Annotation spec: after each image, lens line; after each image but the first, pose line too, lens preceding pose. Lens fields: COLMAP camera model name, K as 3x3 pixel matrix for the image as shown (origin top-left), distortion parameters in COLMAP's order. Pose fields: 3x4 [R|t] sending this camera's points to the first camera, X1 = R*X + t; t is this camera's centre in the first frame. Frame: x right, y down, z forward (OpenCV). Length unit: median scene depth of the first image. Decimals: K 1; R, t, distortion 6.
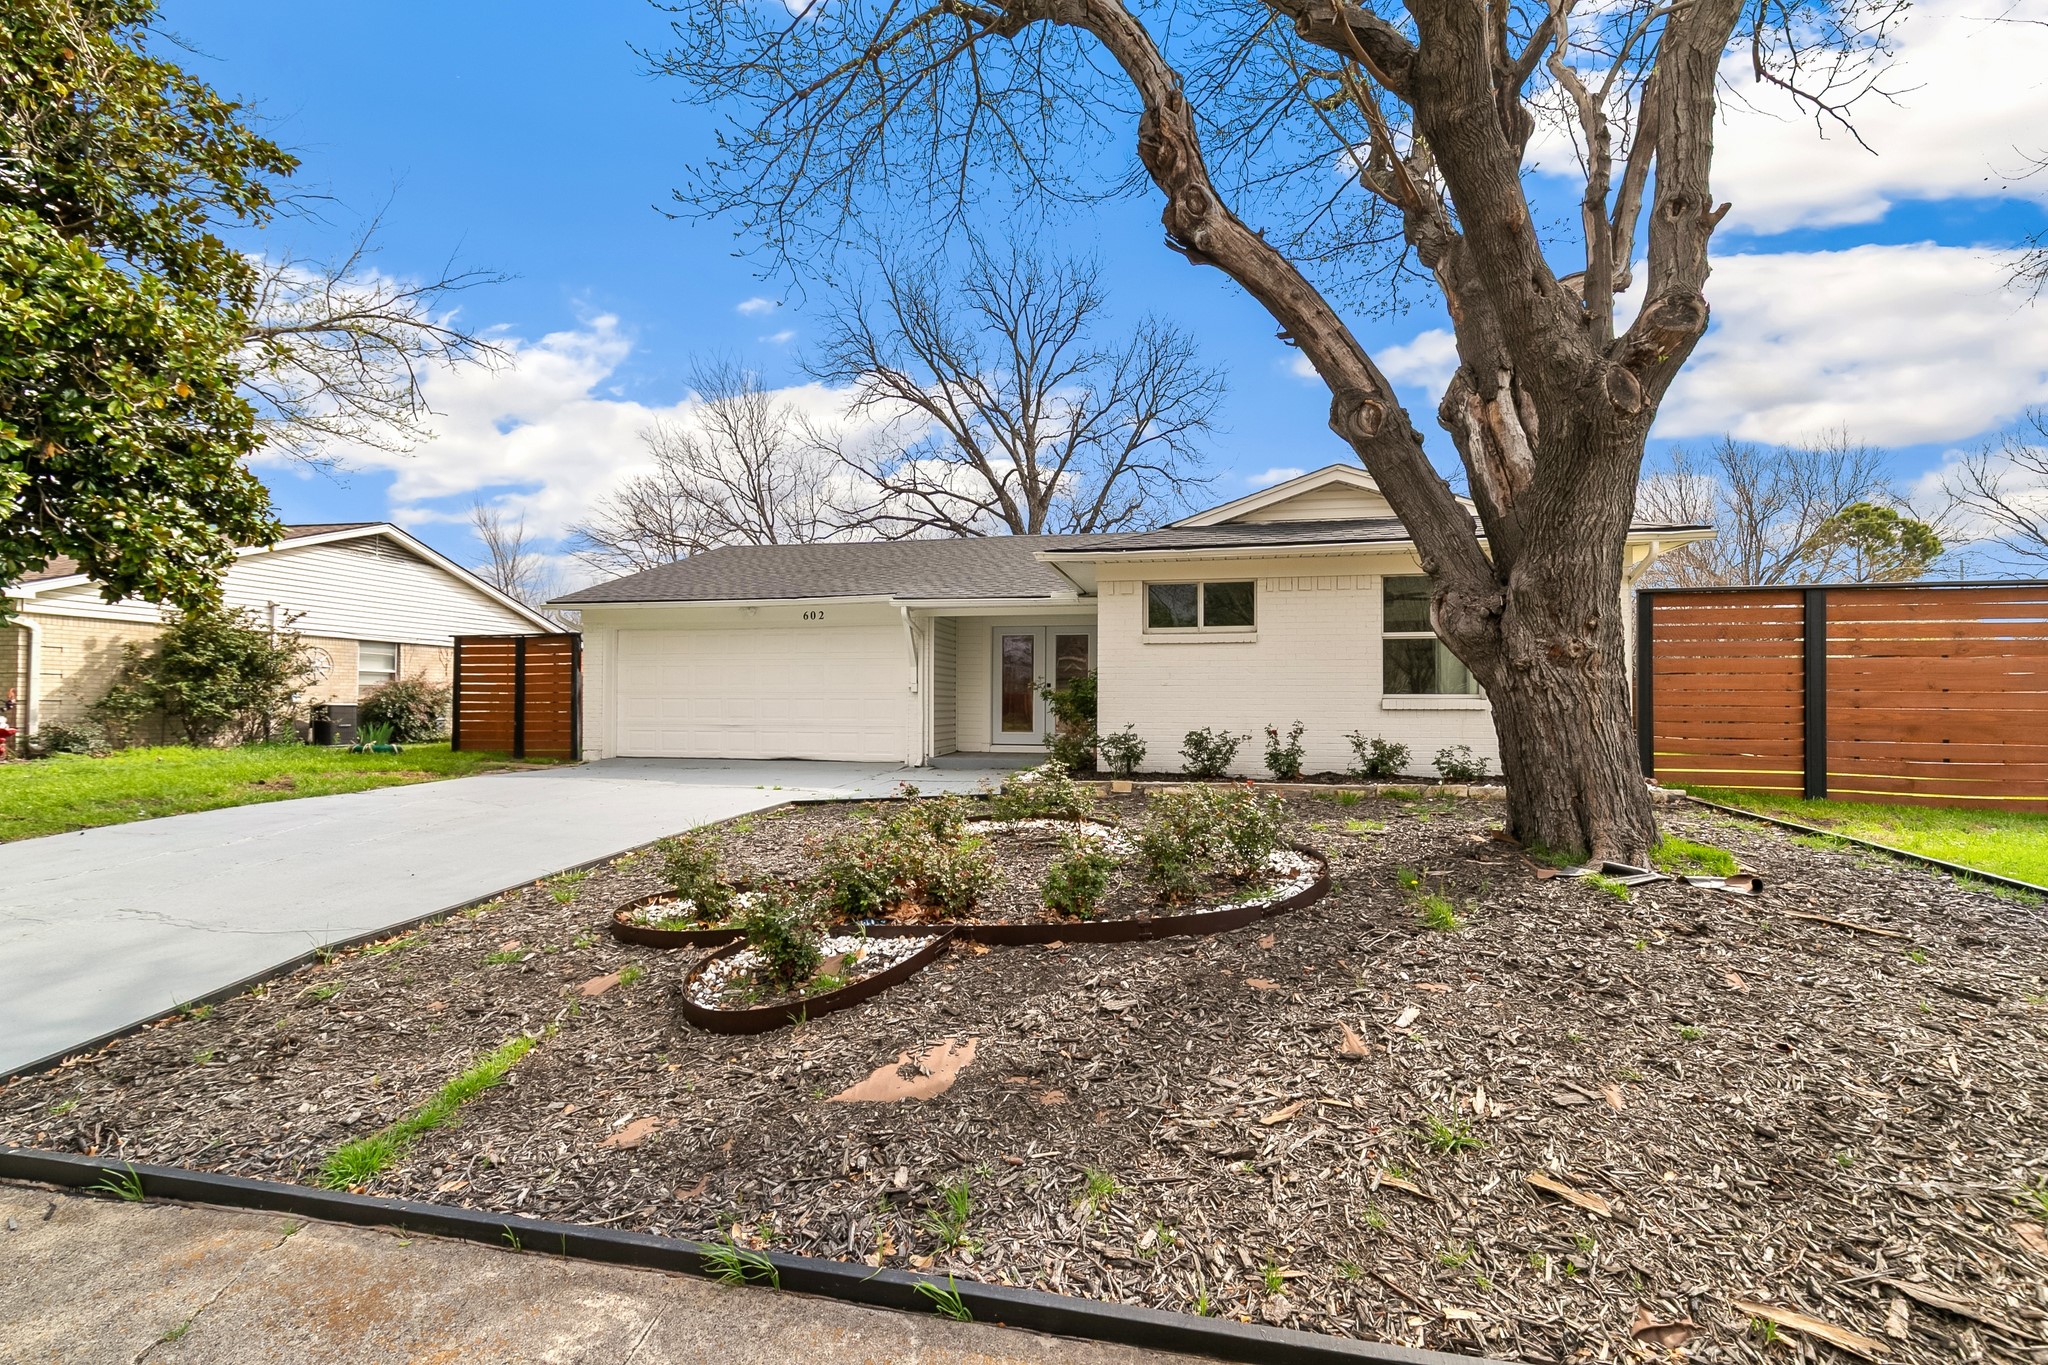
lens RADIAL K [[936.5, 0, 1010.3], [0, 936.5, 698.5], [0, 0, 1]] dist [0.010001, -0.001422]
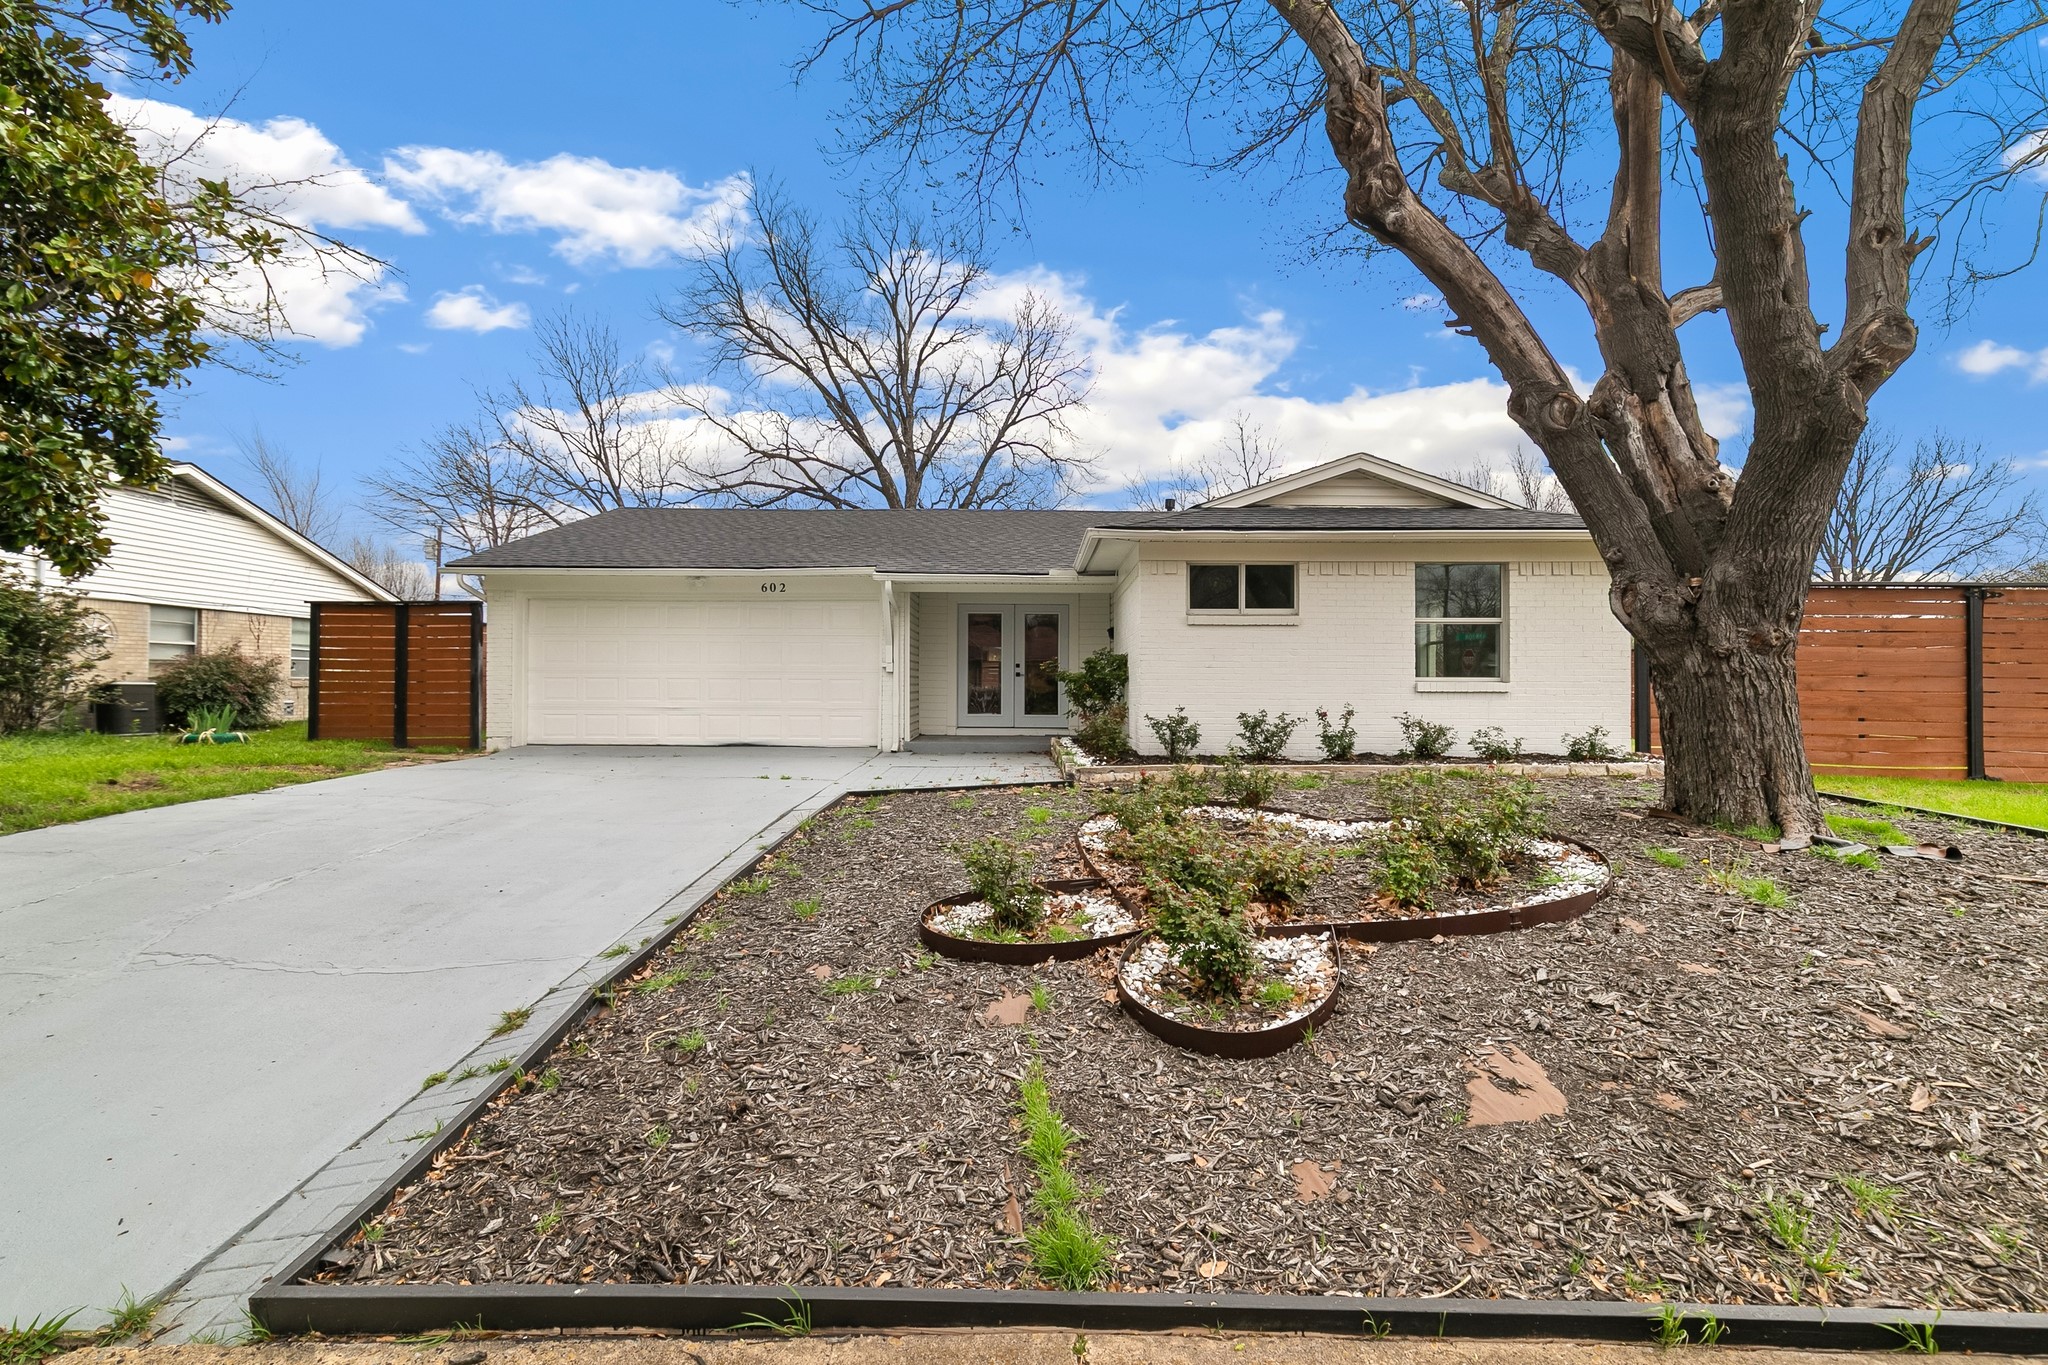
lens RADIAL K [[955.1, 0, 1006.8], [0, 955.1, 682.9], [0, 0, 1]] dist [0.011078, -0.002191]
pose [[0.978480, 0.003099, 0.206317, -0.275973], [-0.004117, 0.999981, 0.004508, -0.001554], [-0.206299, -0.005260, 0.978475, 0.060266]]
